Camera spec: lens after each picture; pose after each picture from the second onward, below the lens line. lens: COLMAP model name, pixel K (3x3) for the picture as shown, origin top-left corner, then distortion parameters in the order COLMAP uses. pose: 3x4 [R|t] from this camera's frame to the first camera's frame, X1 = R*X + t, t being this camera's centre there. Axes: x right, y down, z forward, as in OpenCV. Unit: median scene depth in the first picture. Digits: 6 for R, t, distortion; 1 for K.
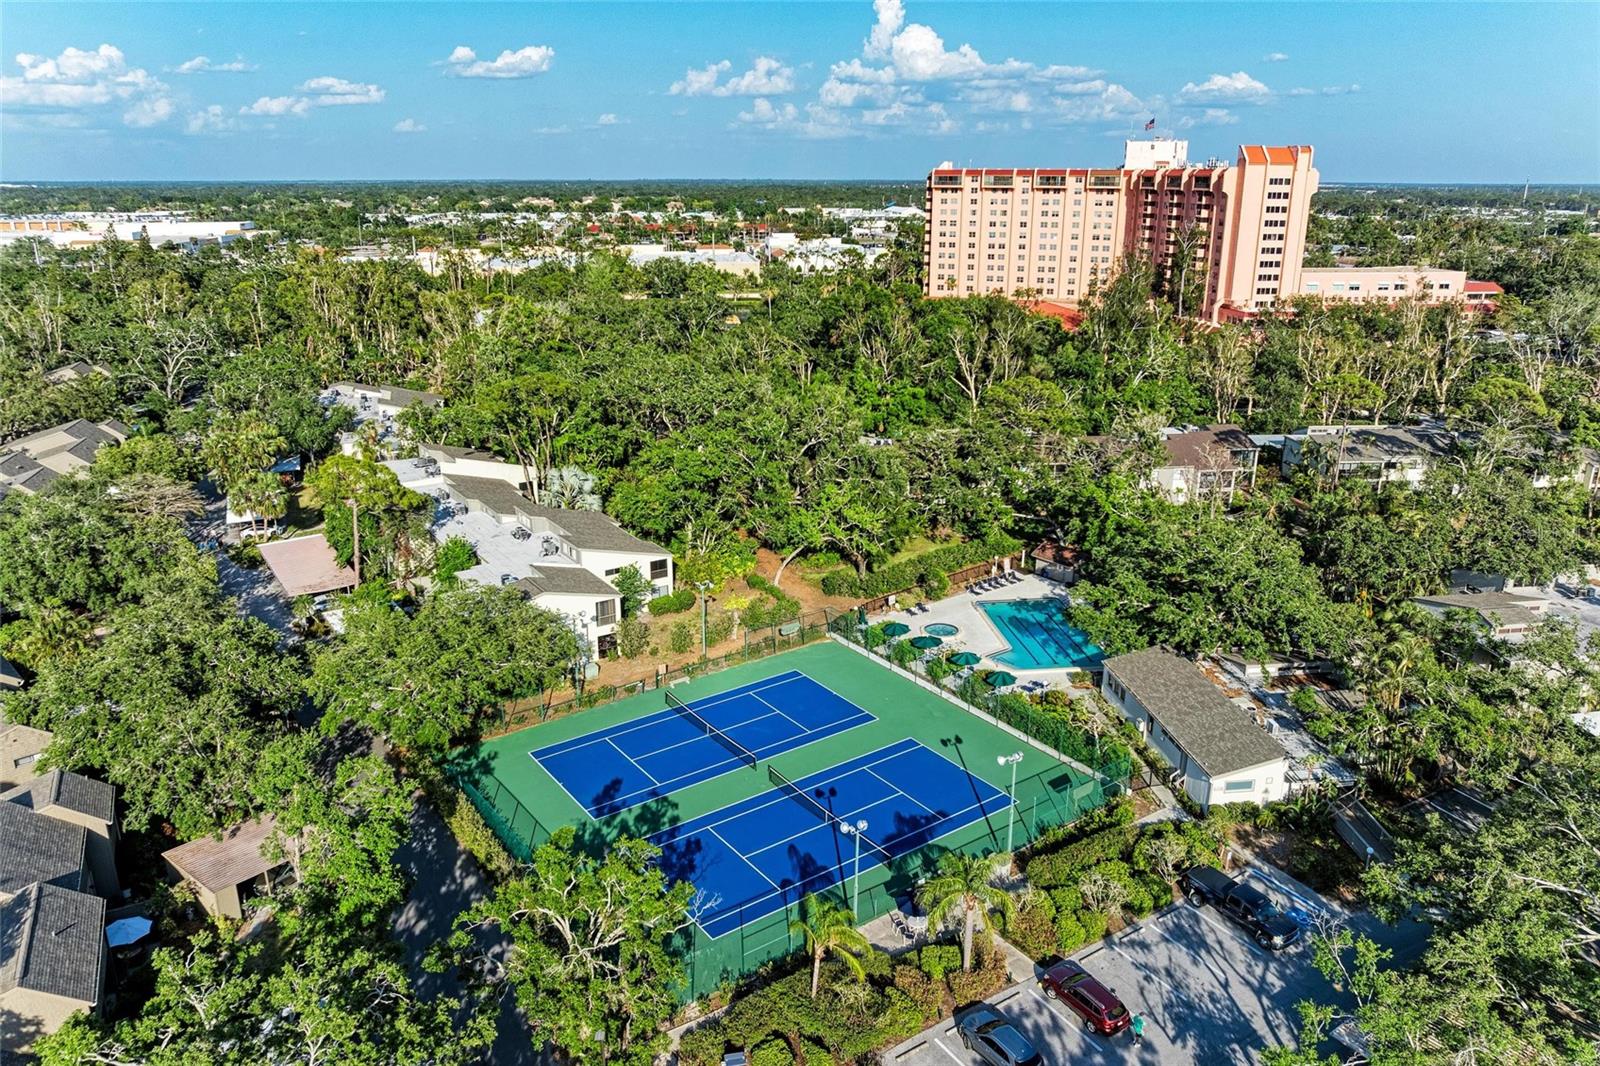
lens RADIAL K [[1122.4, 0, 812.5], [0, 1122.4, 535.2], [0, 0, 1]] dist [-0.027654, 0.010583]
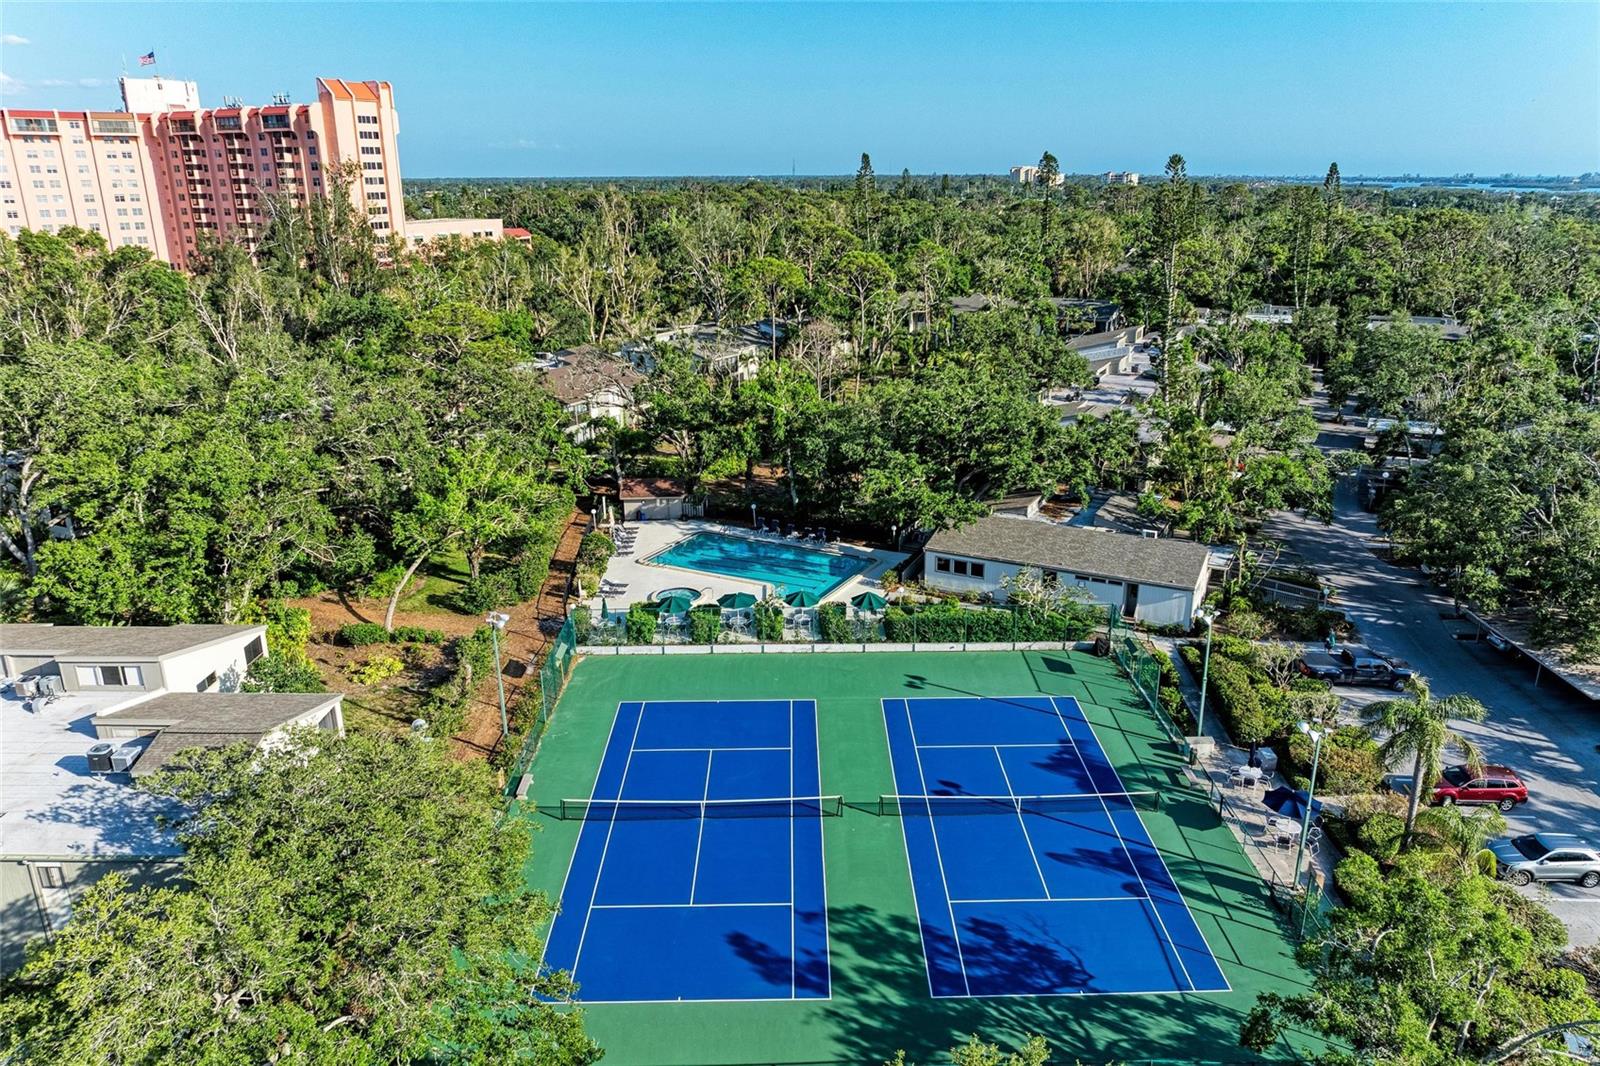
lens RADIAL K [[1122.4, 0, 812.5], [0, 1122.4, 535.2], [0, 0, 1]] dist [-0.027654, 0.010583]
pose [[0.569208, -0.257338, 0.780884, -0.176648], [0.258061, 0.957679, 0.127492, -0.011907], [-0.780645, 0.128946, 0.611528, 0.196622]]
